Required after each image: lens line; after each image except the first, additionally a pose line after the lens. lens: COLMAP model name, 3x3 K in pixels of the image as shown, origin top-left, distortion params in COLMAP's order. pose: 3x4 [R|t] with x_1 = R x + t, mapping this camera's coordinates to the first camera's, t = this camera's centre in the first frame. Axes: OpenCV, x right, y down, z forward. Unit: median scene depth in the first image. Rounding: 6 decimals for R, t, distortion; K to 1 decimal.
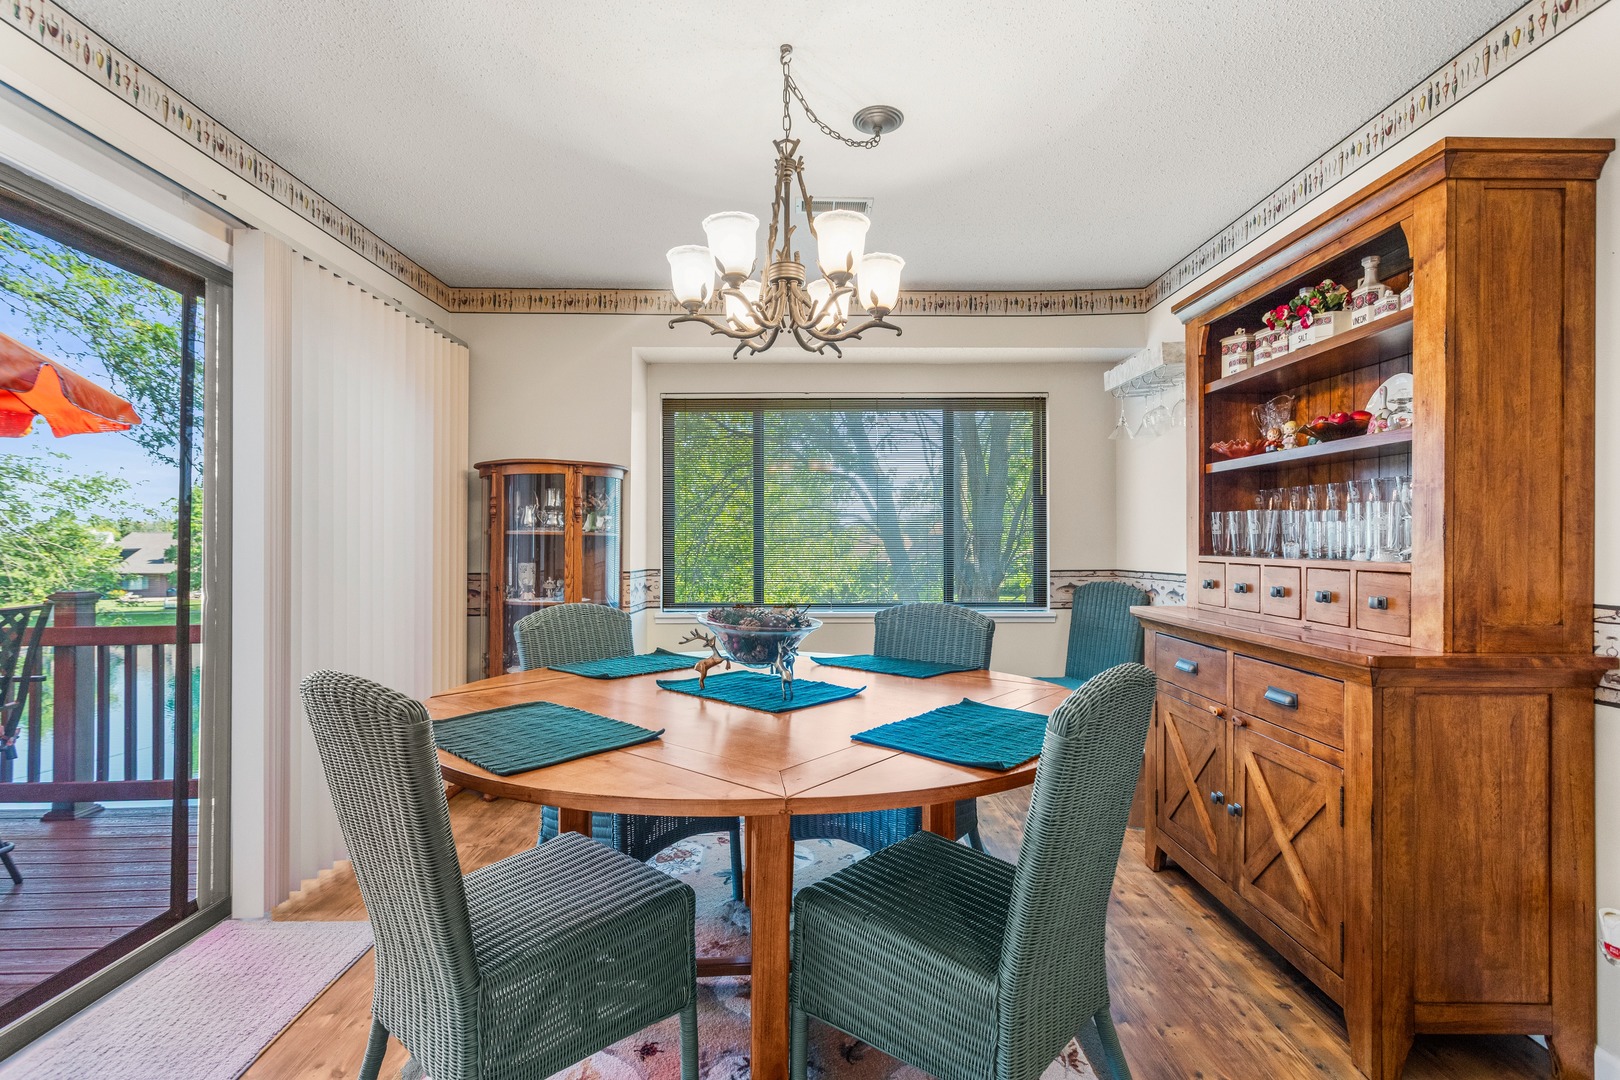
lens RADIAL K [[809.8, 0, 810.0], [0, 809.8, 540.0], [0, 0, 1]] dist [-0.000925, 0.000075]
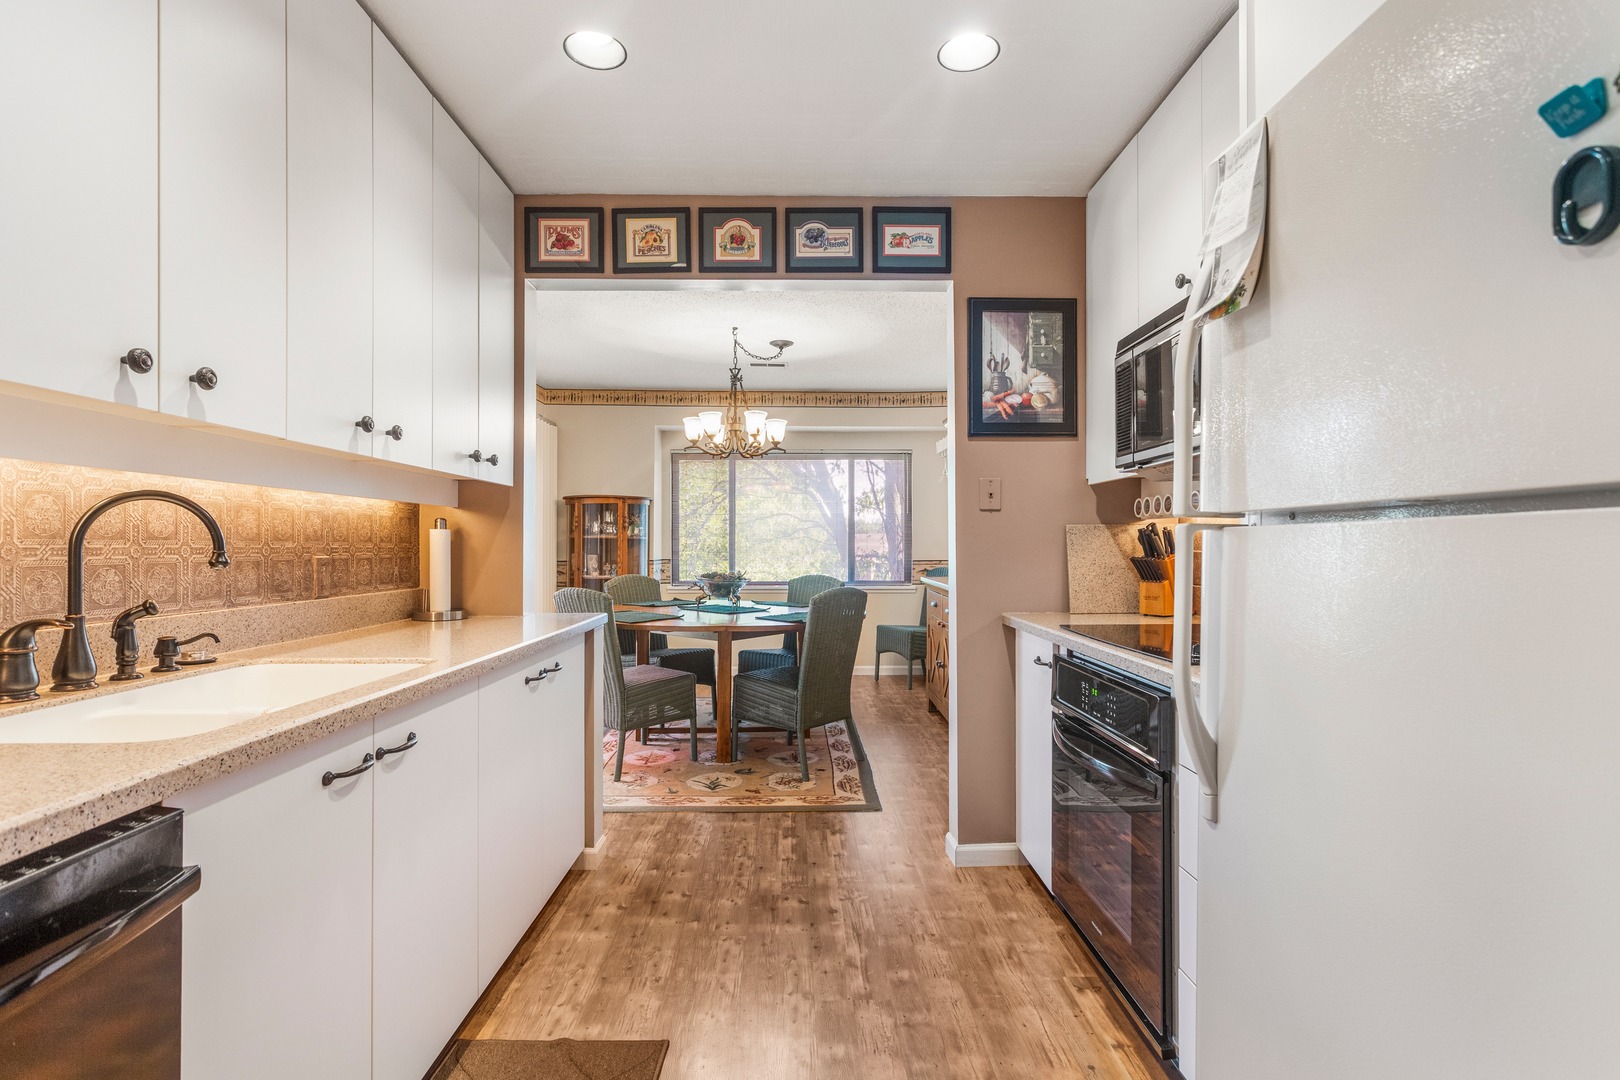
lens RADIAL K [[782.1, 0, 802.5], [0, 782.1, 553.8], [0, 0, 1]] dist [0.000674, 0.000712]
pose [[0.999973, 0.002136, 0.007048, 0.079692], [-0.002268, 0.999823, 0.018670, -0.005582], [-0.007007, -0.018686, 0.999801, -0.662923]]
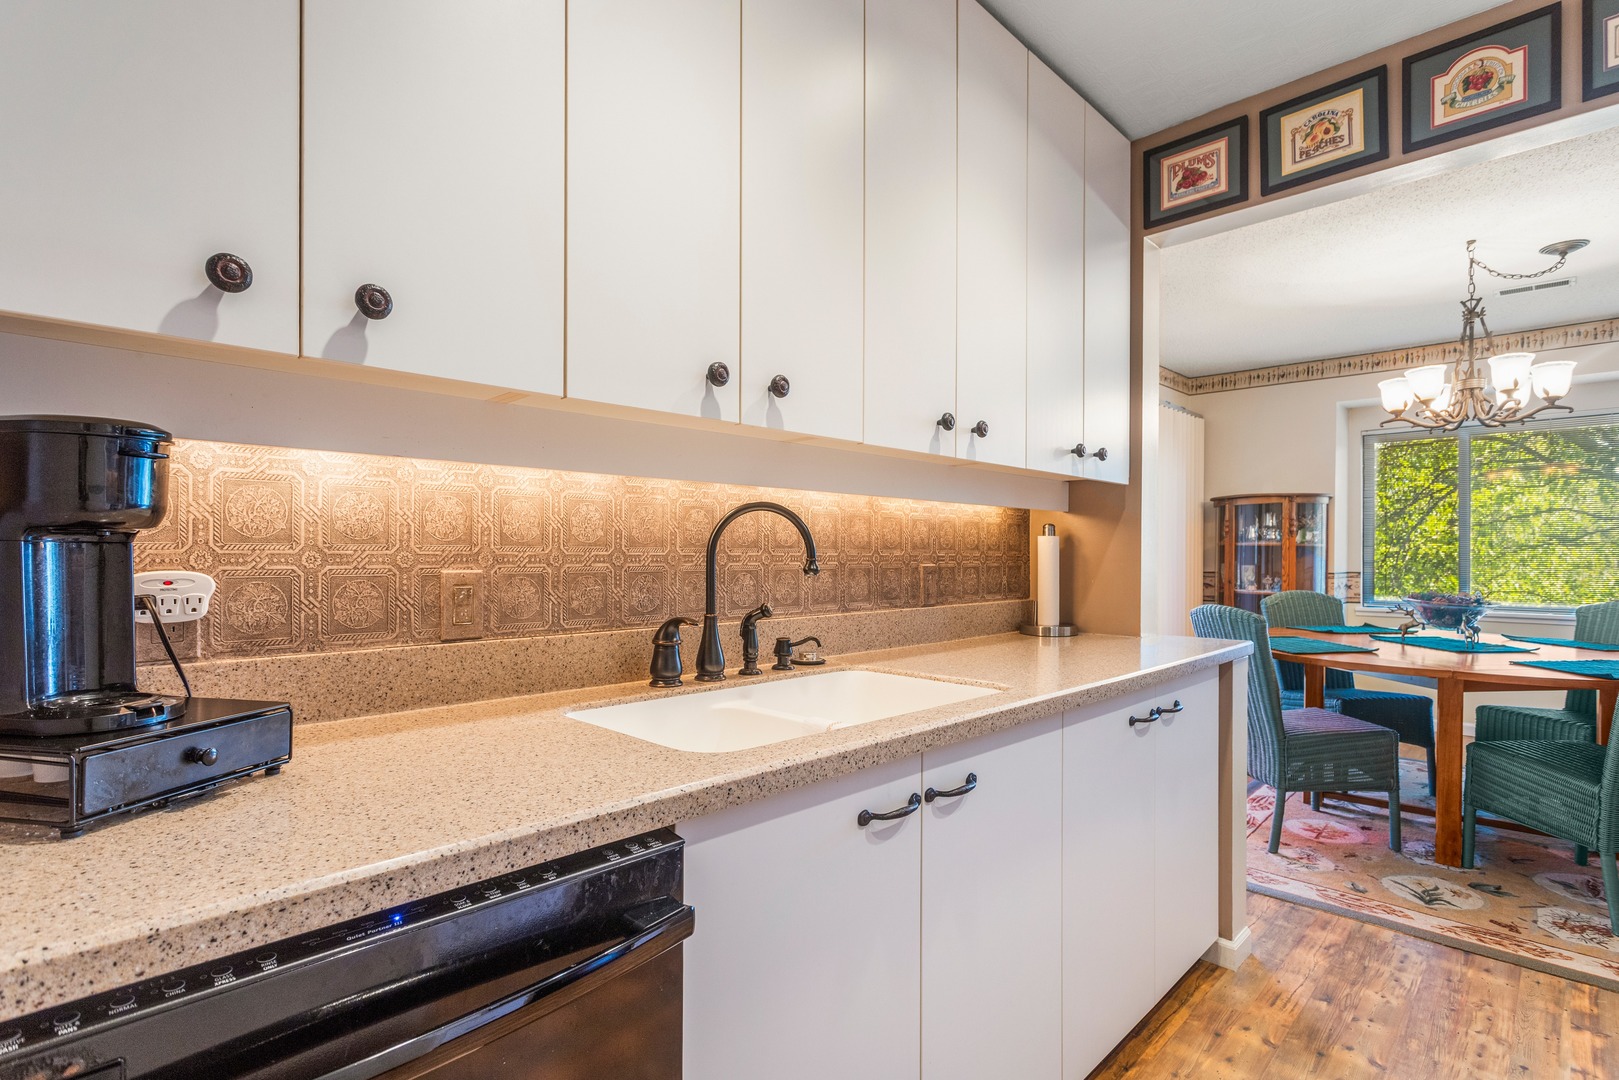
lens RADIAL K [[781.7, 0, 802.0], [0, 781.7, 553.8], [0, 0, 1]] dist [0.000674, 0.000712]
pose [[0.707243, 0.003353, -0.706963, 0.070421], [0.002687, 0.999969, 0.007430, -0.004486], [0.706965, -0.007154, 0.707212, -0.553474]]
